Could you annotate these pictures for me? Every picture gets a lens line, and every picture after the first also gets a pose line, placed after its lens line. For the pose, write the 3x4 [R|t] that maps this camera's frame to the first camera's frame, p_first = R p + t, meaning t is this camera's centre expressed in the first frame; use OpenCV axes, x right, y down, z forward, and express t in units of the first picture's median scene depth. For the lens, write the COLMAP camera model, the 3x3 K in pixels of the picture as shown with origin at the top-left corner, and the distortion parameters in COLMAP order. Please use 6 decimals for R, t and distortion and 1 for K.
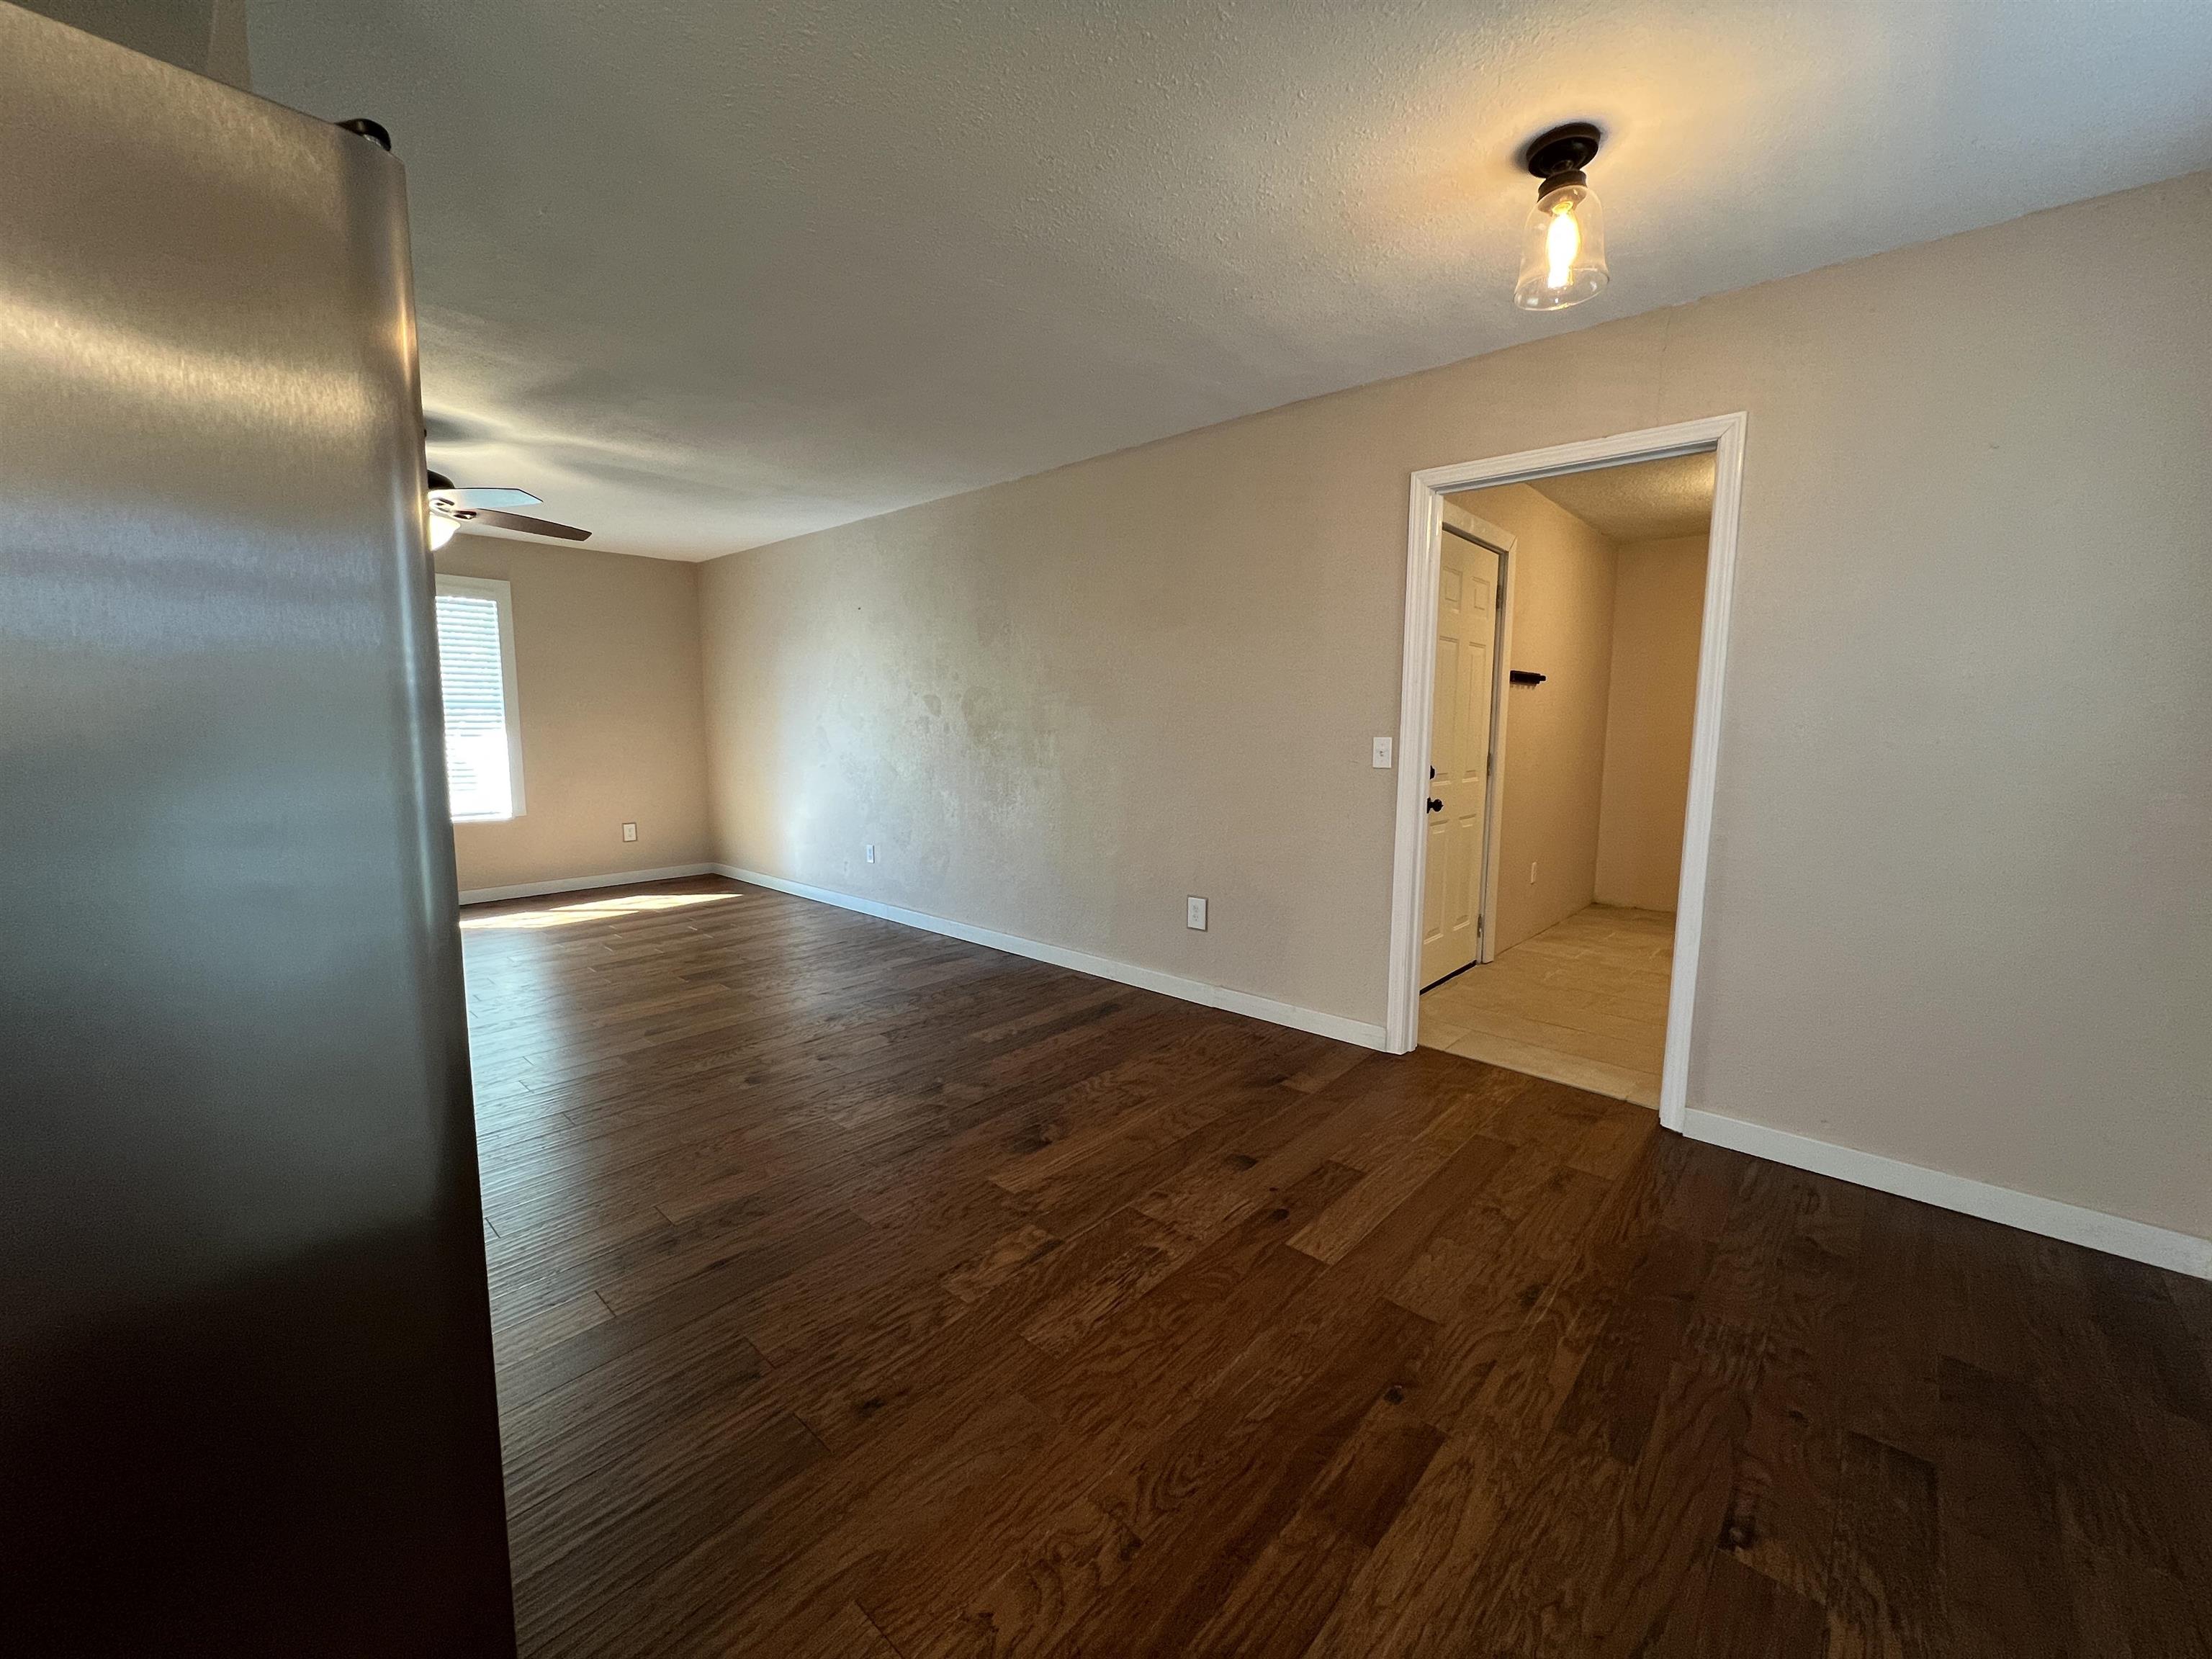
lens RADIAL K [[885.2, 0, 1103.7], [0, 885.2, 827.9], [0, 0, 1]] dist [-0.000990, 0.000179]
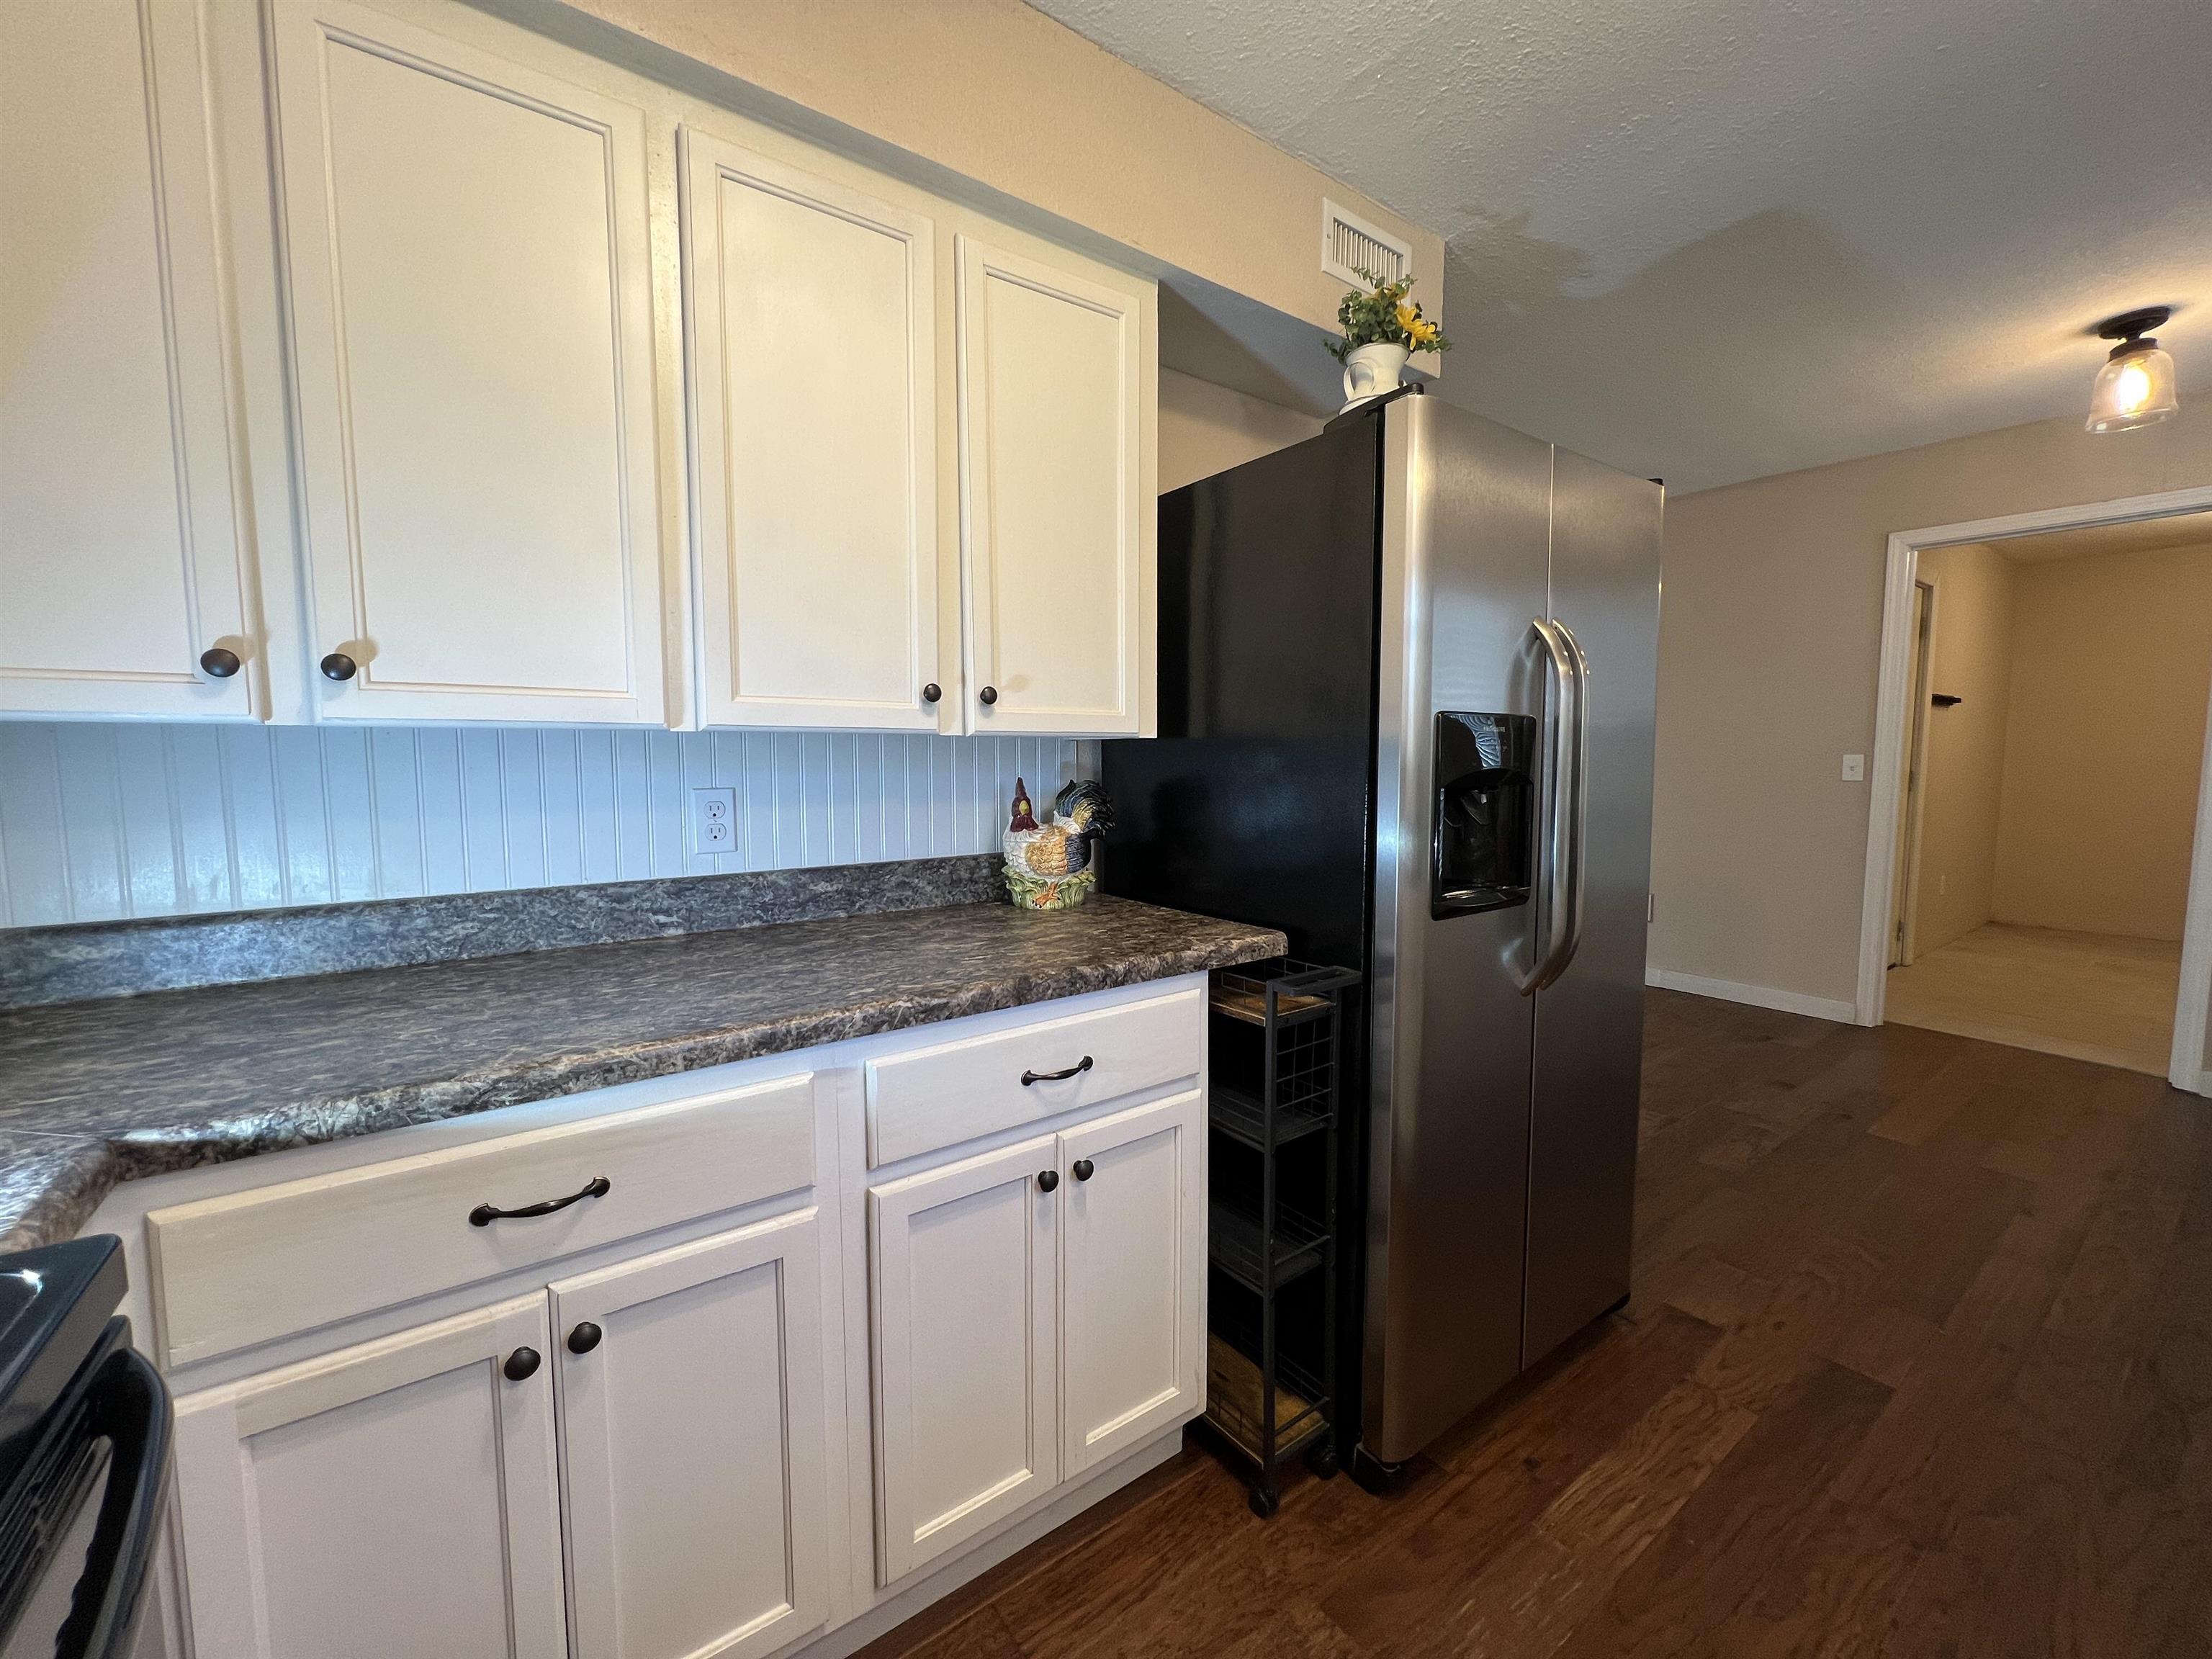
lens RADIAL K [[885.2, 0, 1100.3], [0, 885.2, 827.4], [0, 0, 1]] dist [-0.000990, 0.000179]
pose [[0.978192, 0.008045, -0.207545, -0.586738], [-0.014948, 0.999385, -0.031714, 0.065542], [0.207162, 0.034125, 0.977711, -0.499497]]
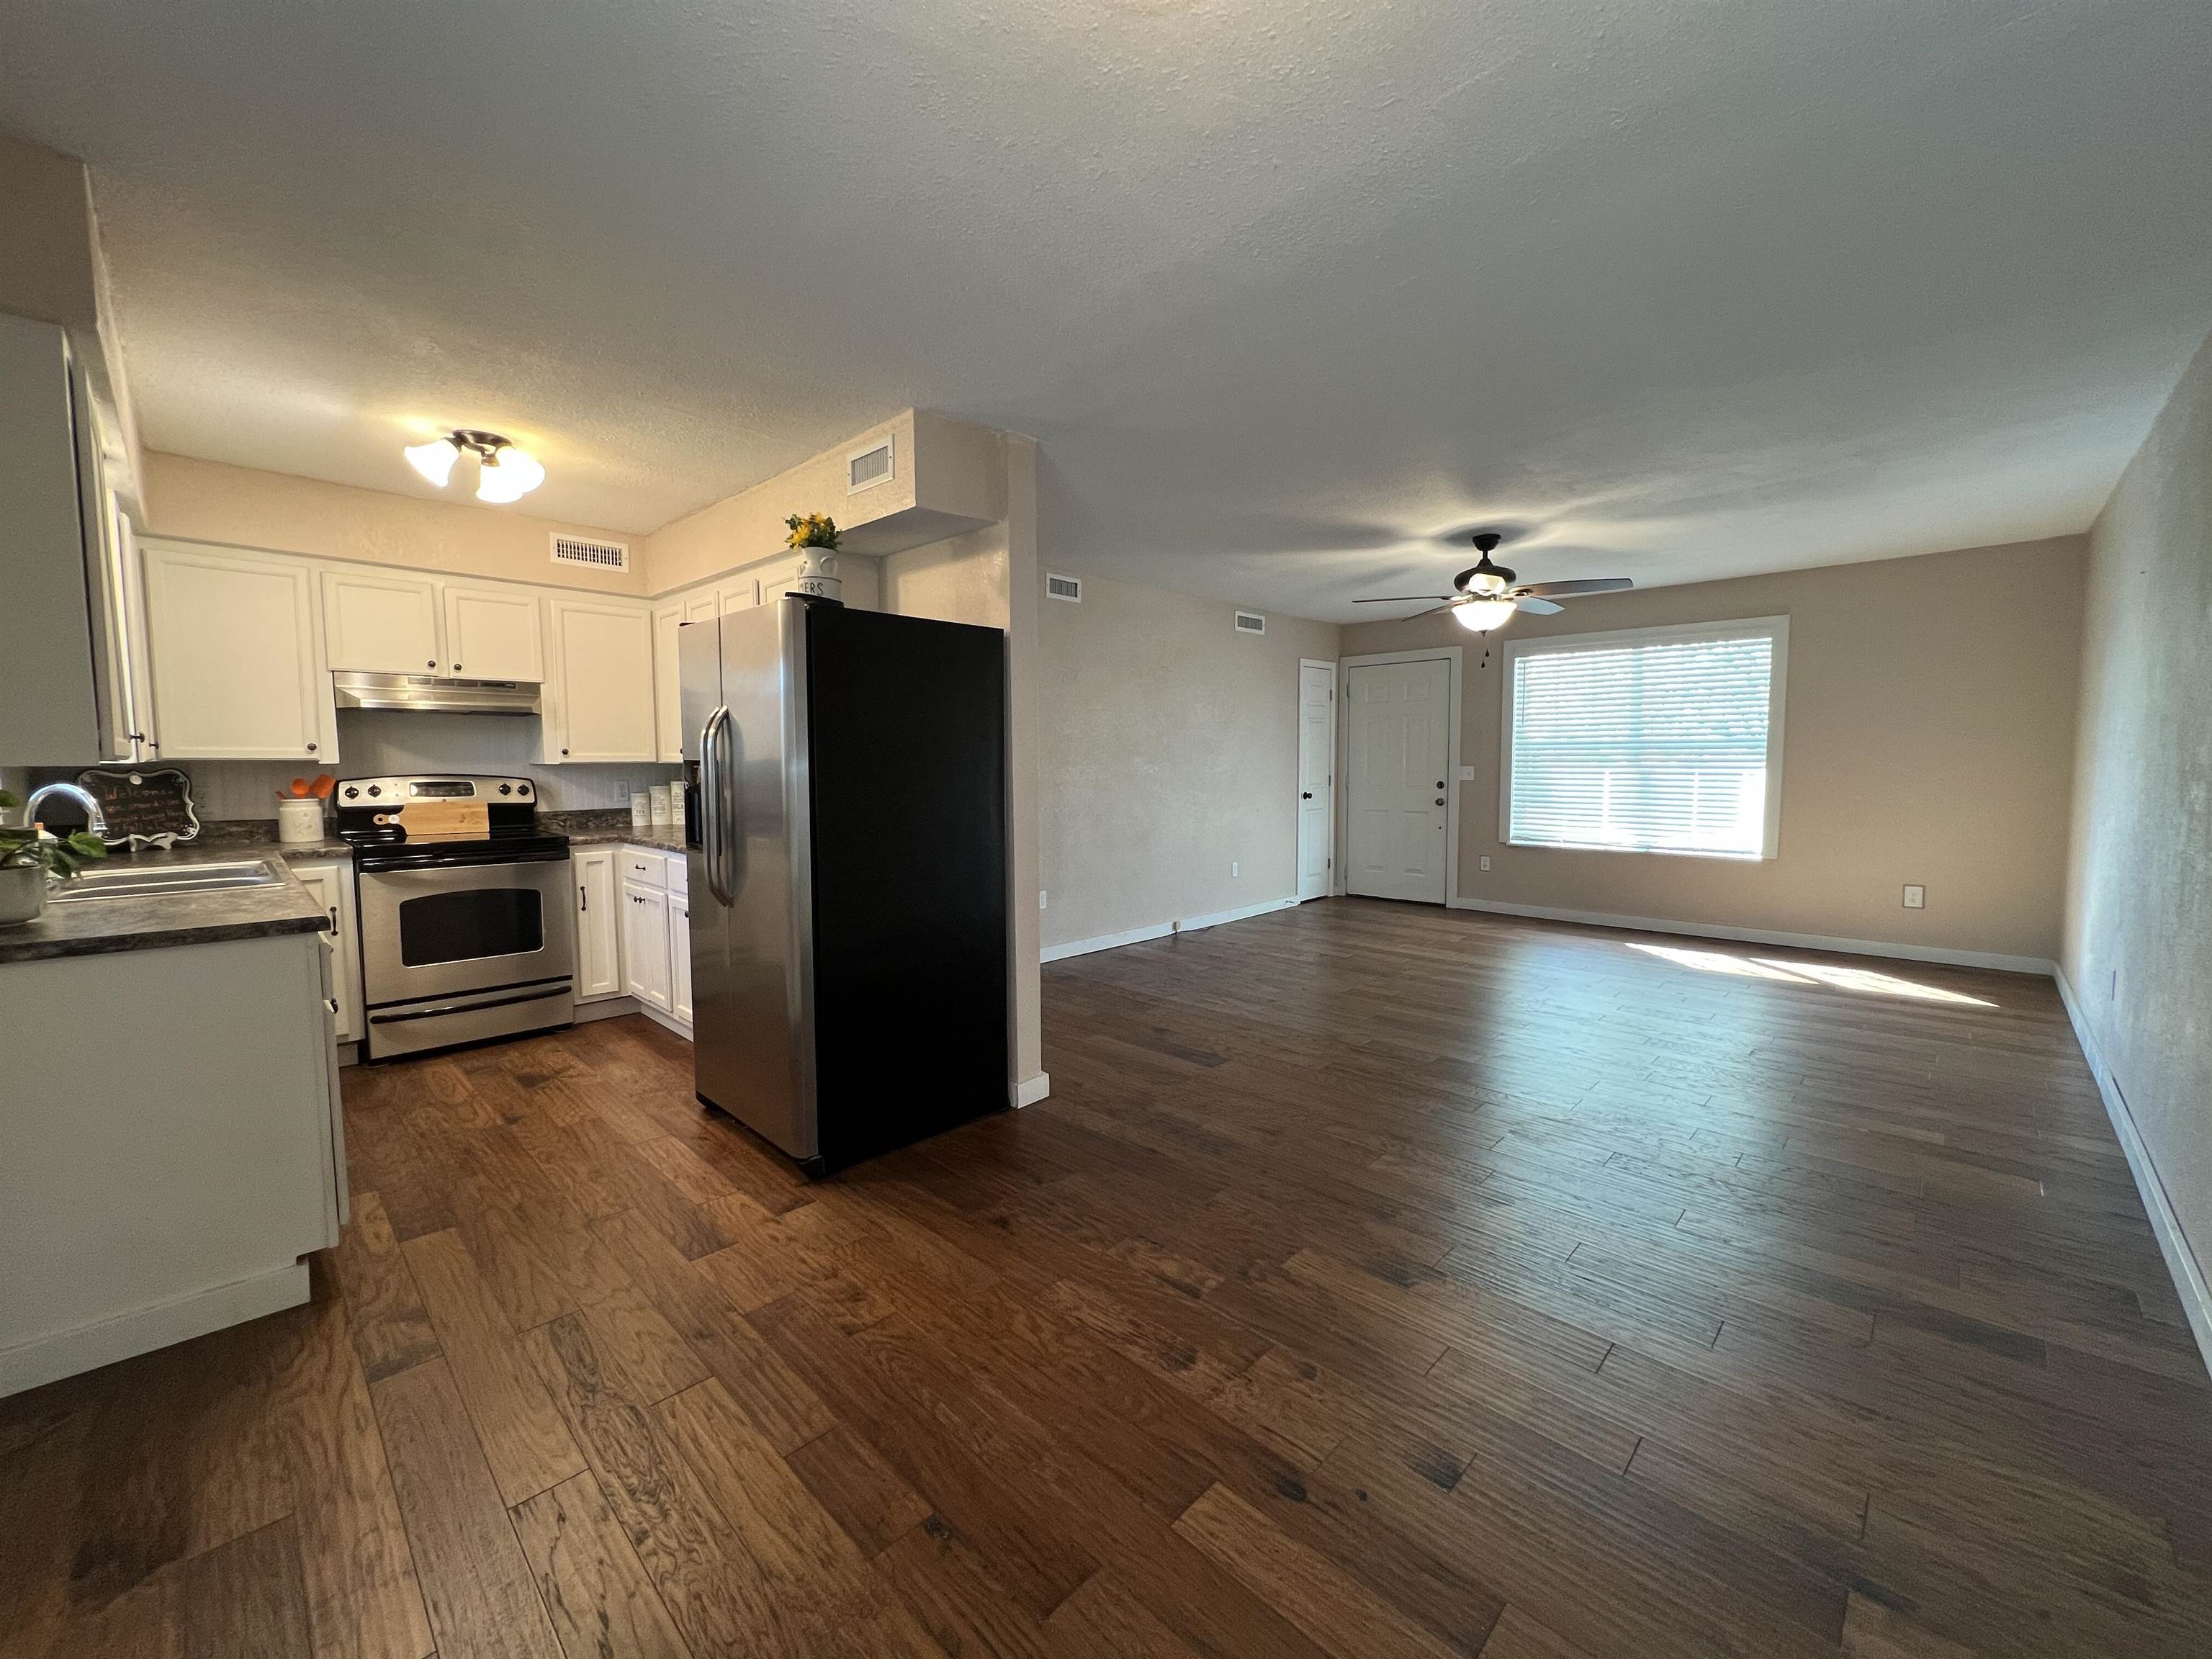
lens RADIAL K [[885.2, 0, 1098.3], [0, 885.2, 827.6], [0, 0, 1]] dist [-0.000990, 0.000179]
pose [[-0.043311, 0.074844, -0.996254, 0.822571], [-0.112188, 0.990519, 0.079290, -0.106382], [0.992743, 0.115202, -0.034504, 0.789123]]
